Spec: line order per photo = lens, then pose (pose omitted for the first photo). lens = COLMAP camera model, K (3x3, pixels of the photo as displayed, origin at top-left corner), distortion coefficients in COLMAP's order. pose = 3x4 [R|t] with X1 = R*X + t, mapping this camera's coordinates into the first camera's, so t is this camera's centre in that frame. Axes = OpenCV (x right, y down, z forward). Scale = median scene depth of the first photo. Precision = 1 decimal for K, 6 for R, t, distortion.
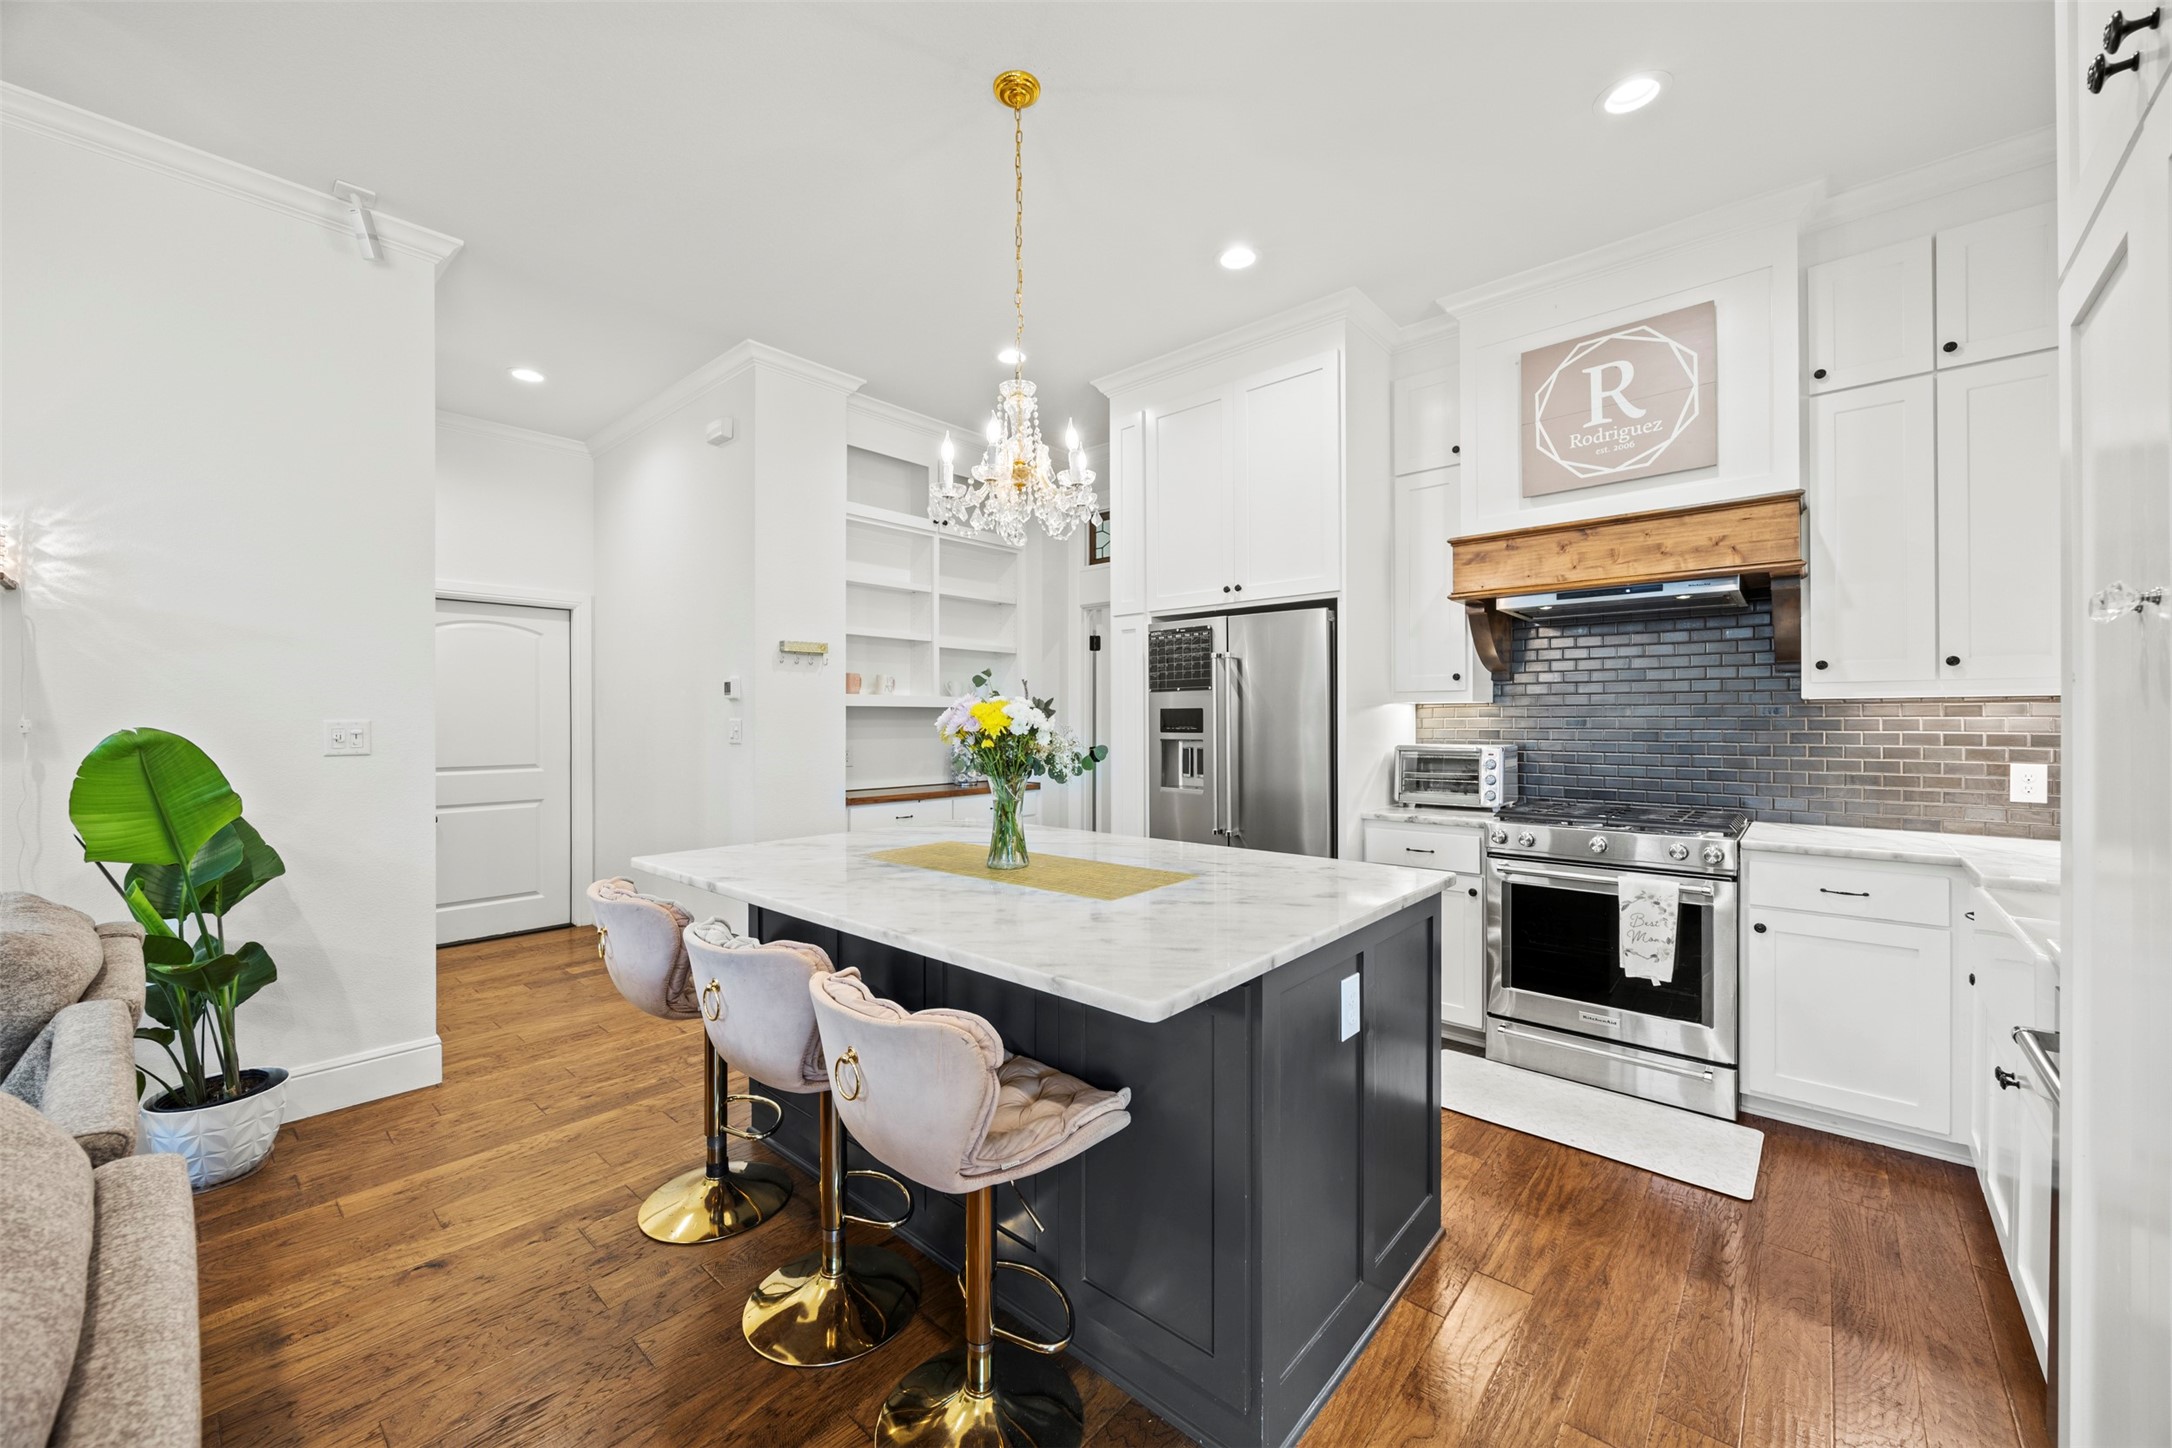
lens RADIAL K [[838.6, 0, 1083.6], [0, 838.6, 723.1], [0, 0, 1]] dist [-0.003431, -0.000215]
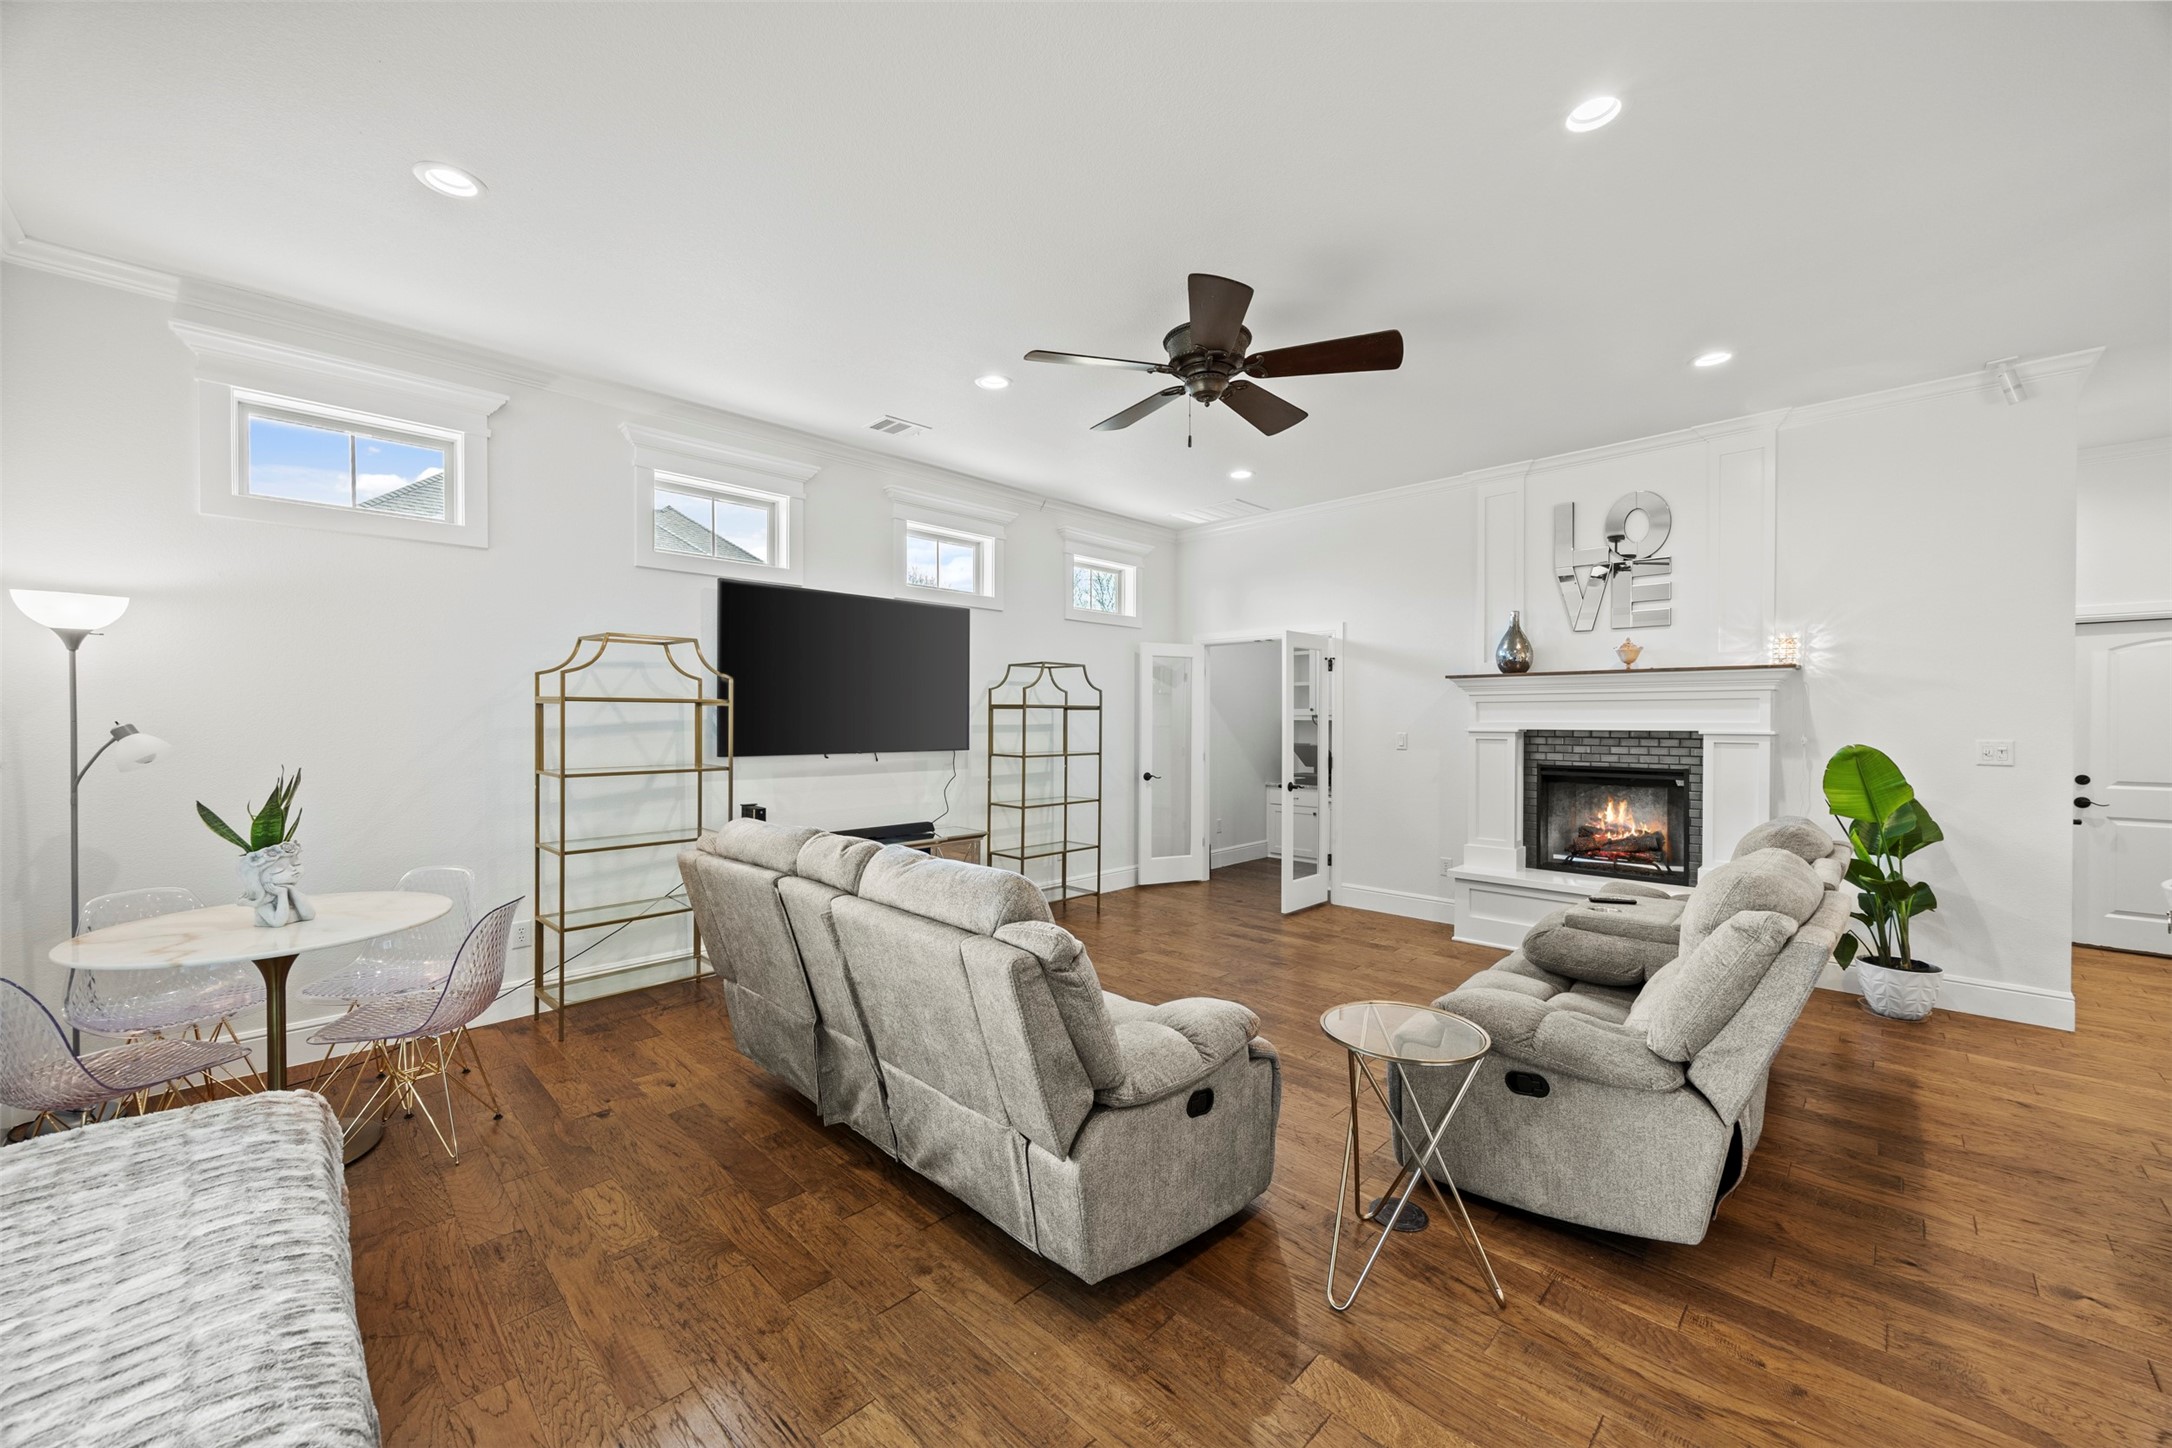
lens RADIAL K [[838.6, 0, 1082.1], [0, 838.6, 726.1], [0, 0, 1]] dist [-0.003431, -0.000215]
pose [[-0.040280, 0.006478, -0.999167, 0.662351], [-0.007334, 0.999950, 0.006778, -0.028411], [0.999162, 0.007600, -0.040230, -0.537072]]
